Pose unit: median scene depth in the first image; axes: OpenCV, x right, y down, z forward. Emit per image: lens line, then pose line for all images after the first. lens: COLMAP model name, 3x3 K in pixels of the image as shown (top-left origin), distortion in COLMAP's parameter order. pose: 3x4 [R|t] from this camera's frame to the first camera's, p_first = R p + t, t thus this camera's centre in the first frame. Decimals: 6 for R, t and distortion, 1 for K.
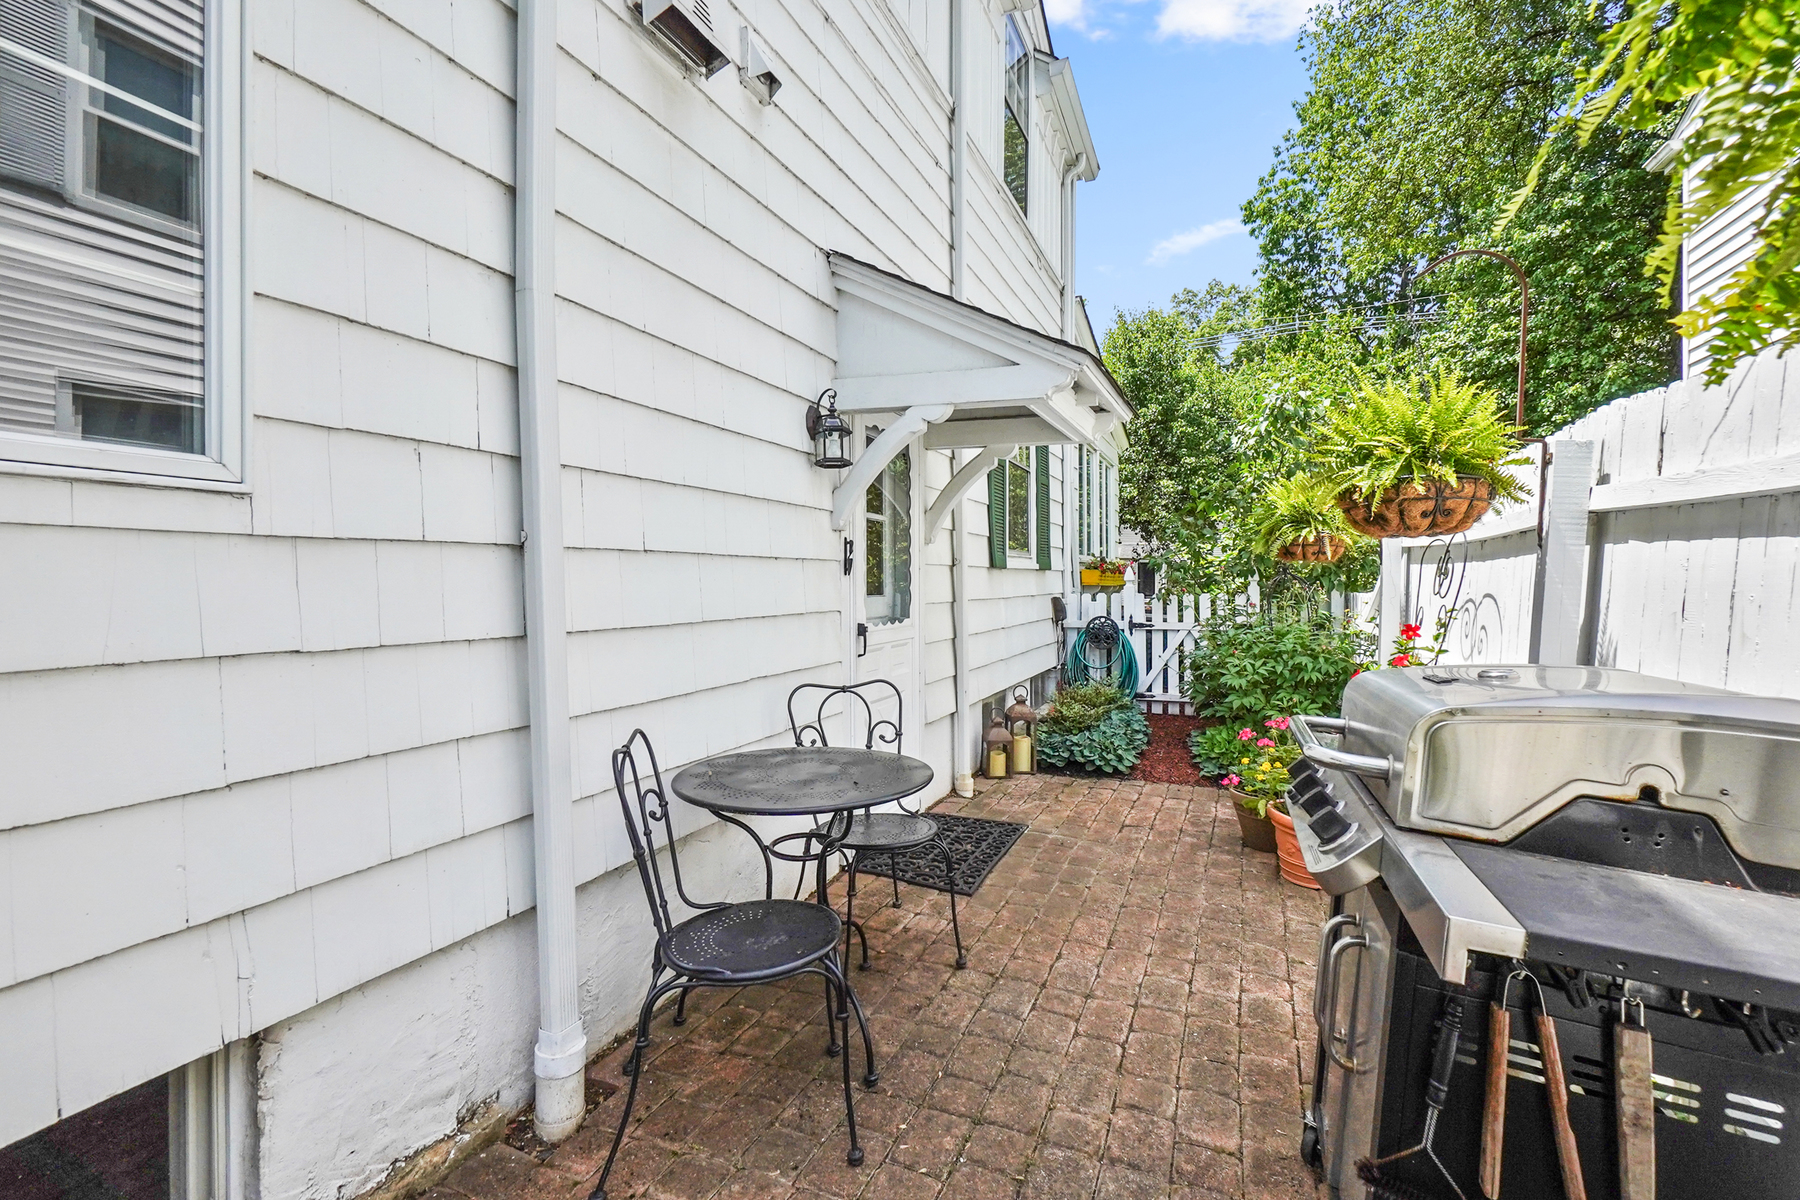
lens RADIAL K [[773.8, 0, 882.8], [0, 773.8, 587.1], [0, 0, 1]] dist [-0.007117, 0.000323]
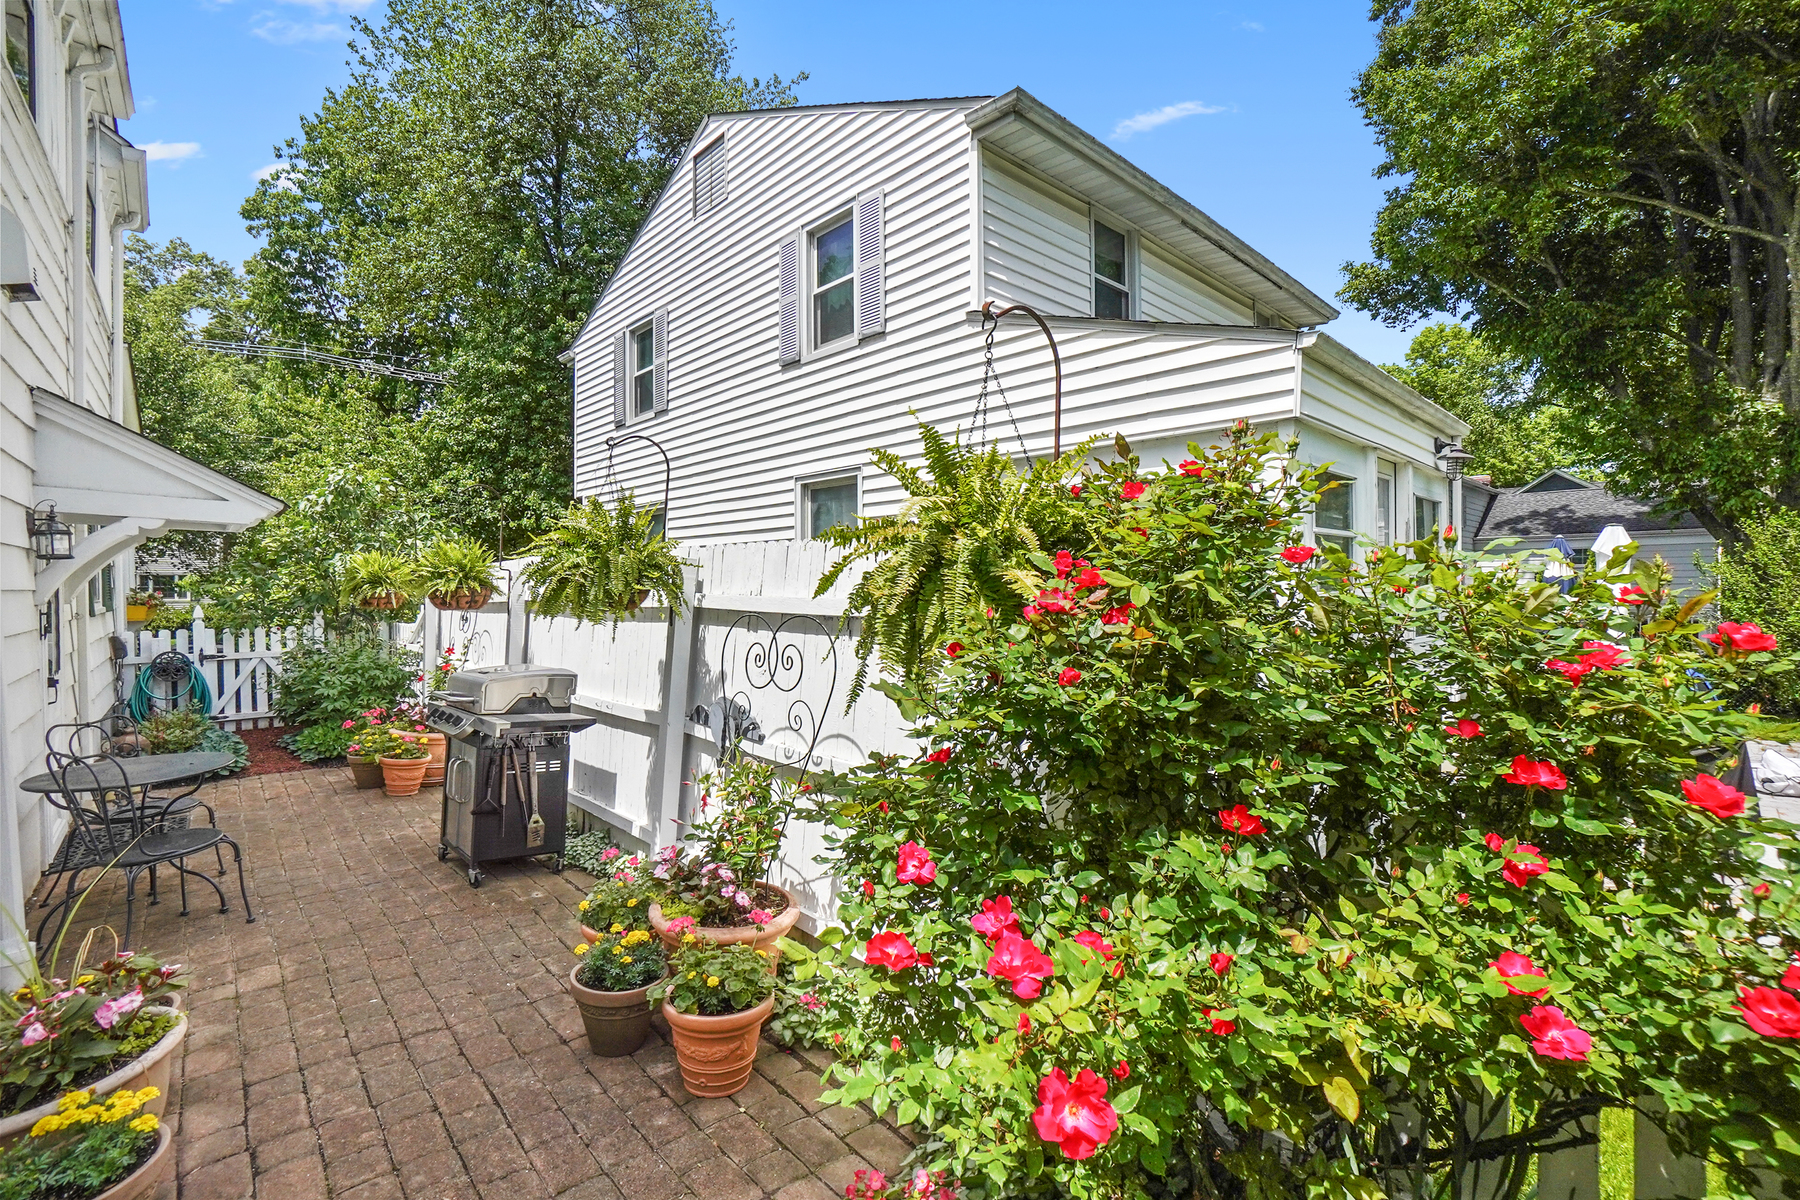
lens RADIAL K [[773.8, 0, 882.8], [0, 773.8, 587.1], [0, 0, 1]] dist [-0.007117, 0.000323]
pose [[0.395569, 0.000431, 0.918436, -0.379704], [0.006030, 0.999977, -0.003067, -0.052885], [-0.918416, 0.006751, 0.395558, -0.431549]]
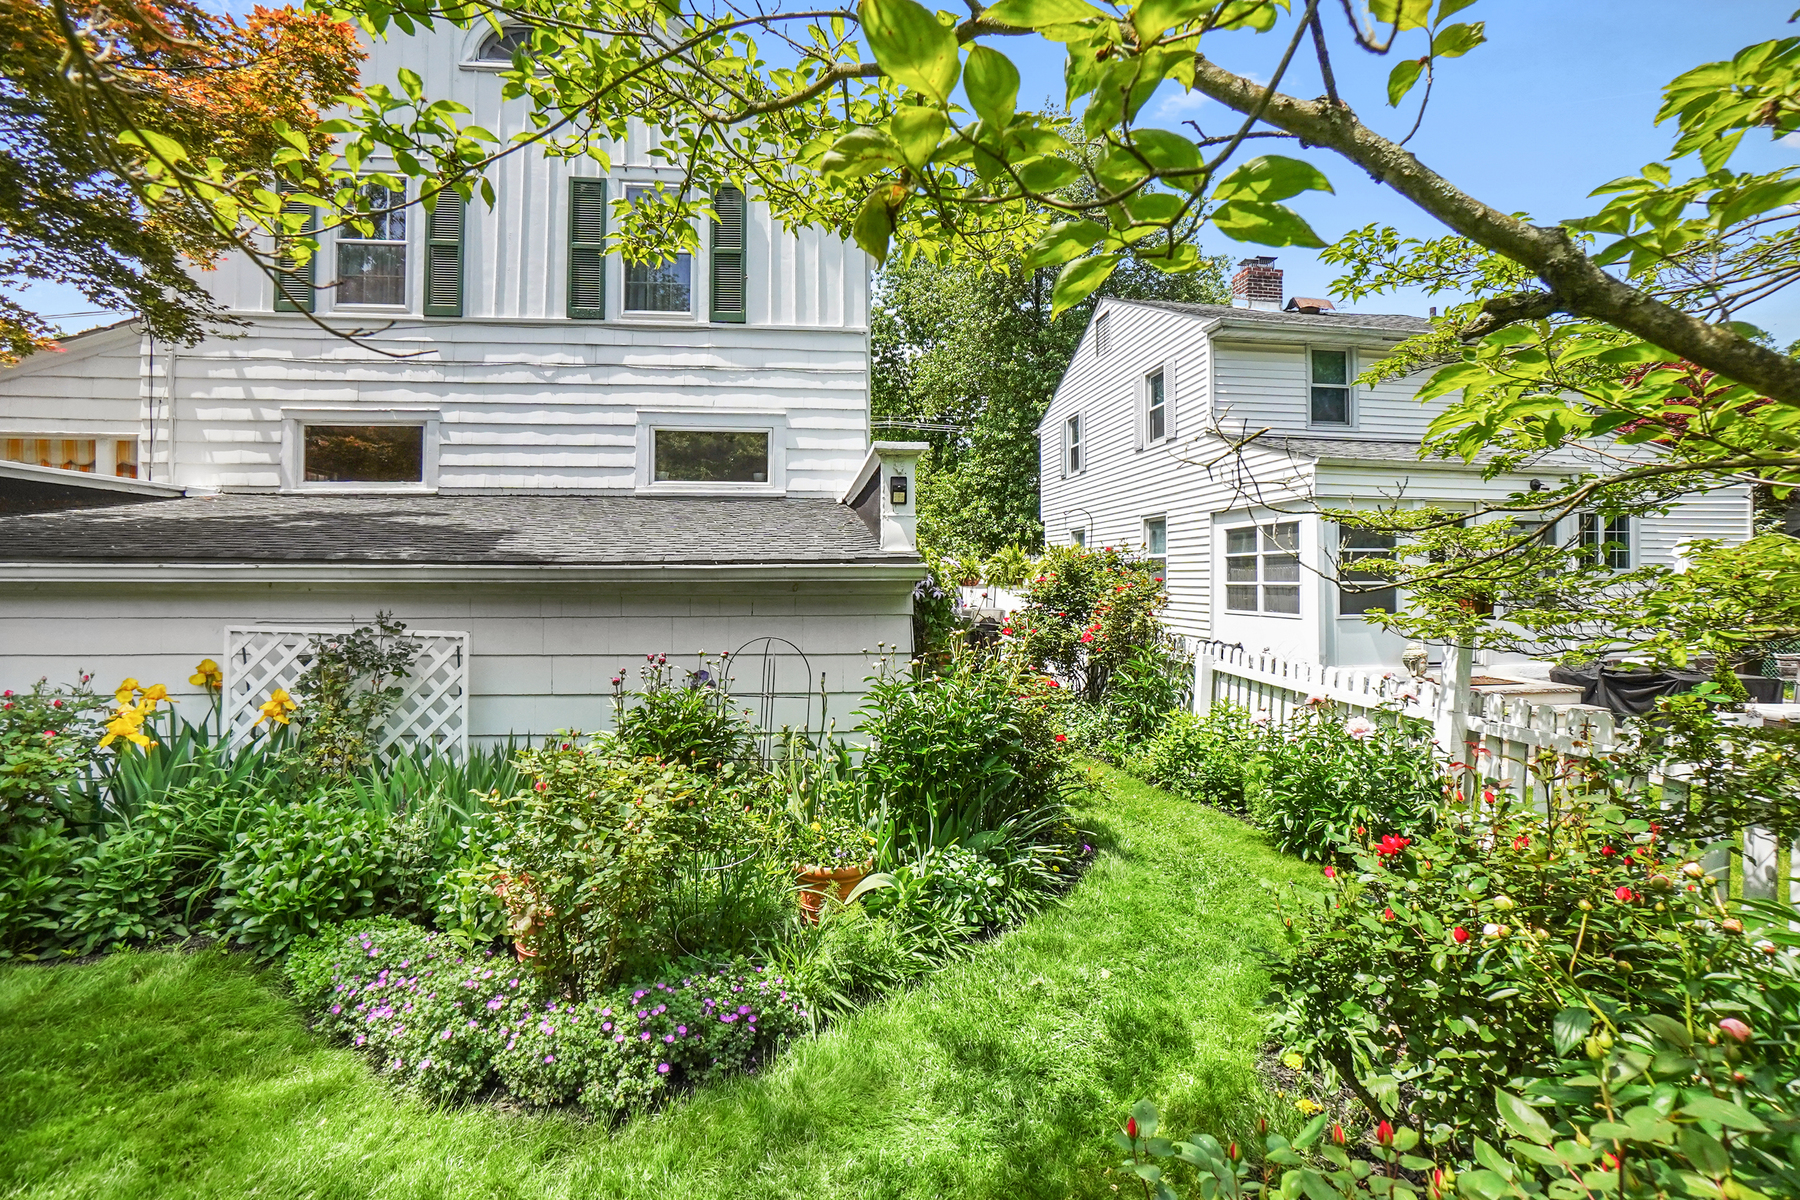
lens RADIAL K [[773.8, 0, 882.8], [0, 773.8, 587.1], [0, 0, 1]] dist [-0.007117, 0.000323]
pose [[0.863021, -0.002619, 0.505161, -1.031564], [0.000679, 0.999992, 0.004025, -0.040738], [-0.505167, -0.003131, 0.863016, -1.342547]]
